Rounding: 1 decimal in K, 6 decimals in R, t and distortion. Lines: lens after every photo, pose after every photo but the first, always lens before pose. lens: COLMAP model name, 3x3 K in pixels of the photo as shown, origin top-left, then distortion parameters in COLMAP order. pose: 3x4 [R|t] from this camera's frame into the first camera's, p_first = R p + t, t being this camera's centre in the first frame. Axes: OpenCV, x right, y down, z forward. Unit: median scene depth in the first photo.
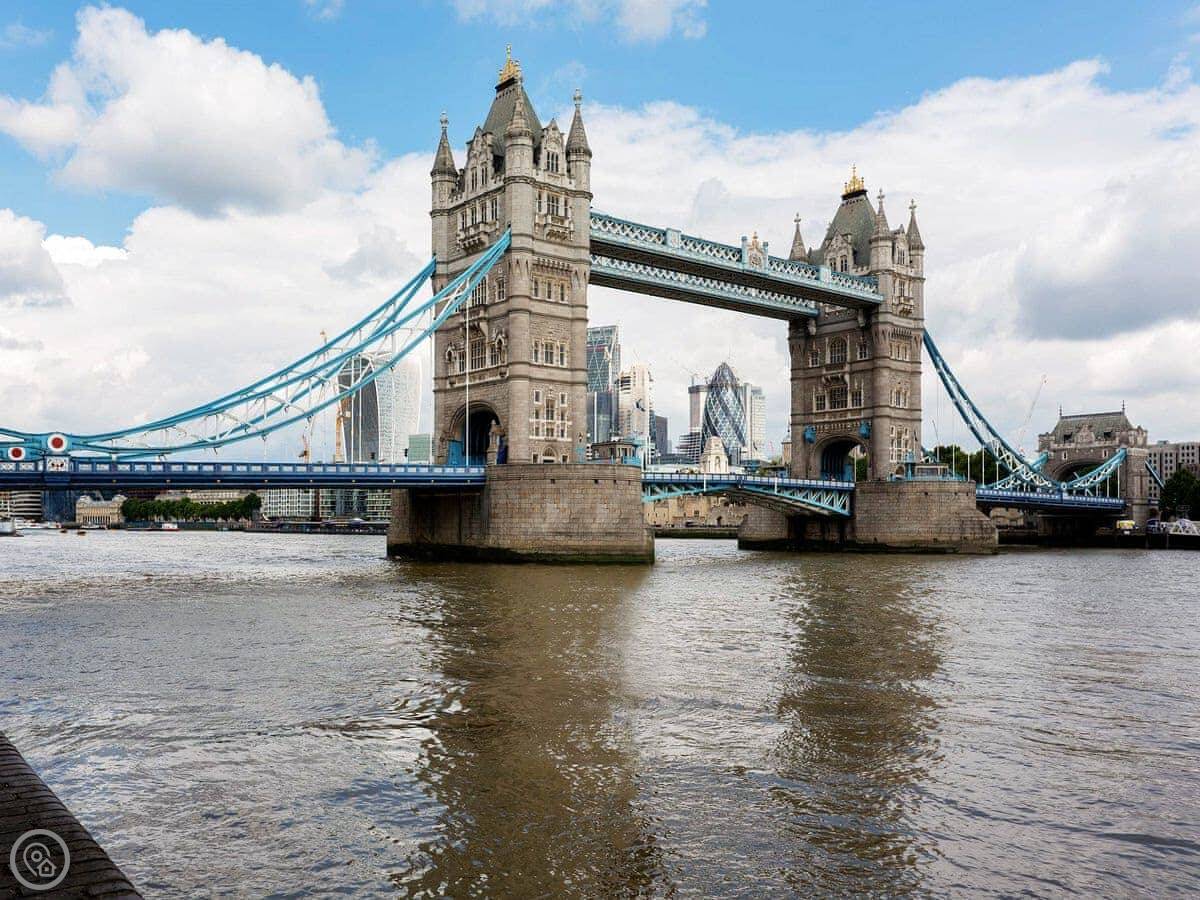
lens RADIAL K [[1228.3, 0, 600.0], [0, 1228.3, 450.0], [0, 0, 1]] dist [-0.017009, -0.008524]
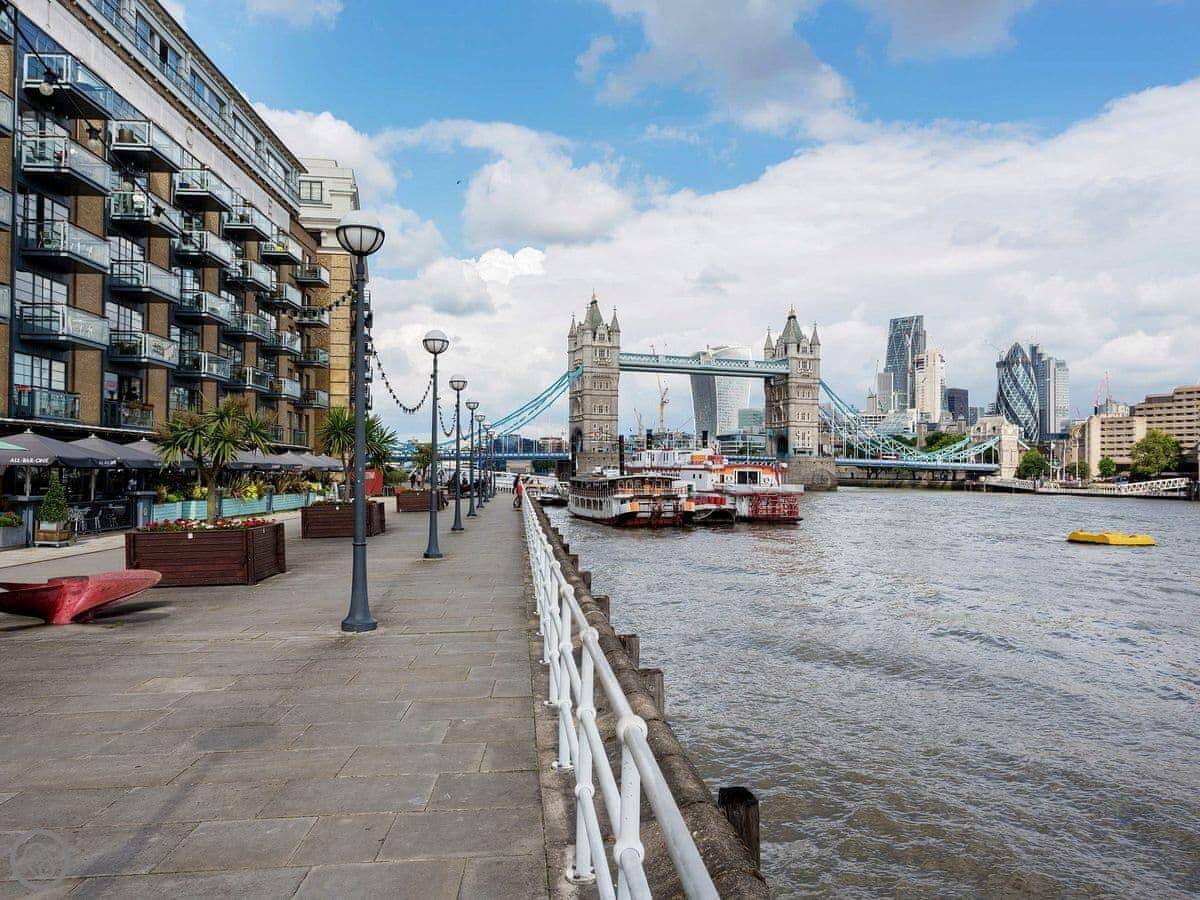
lens RADIAL K [[1228.3, 0, 600.0], [0, 1228.3, 450.0], [0, 0, 1]] dist [-0.017009, -0.008524]
pose [[0.932354, 0.005243, -0.361509, 0.690699], [0.008693, 0.999281, 0.036910, -0.067242], [0.361443, -0.037556, 0.931638, -1.111716]]
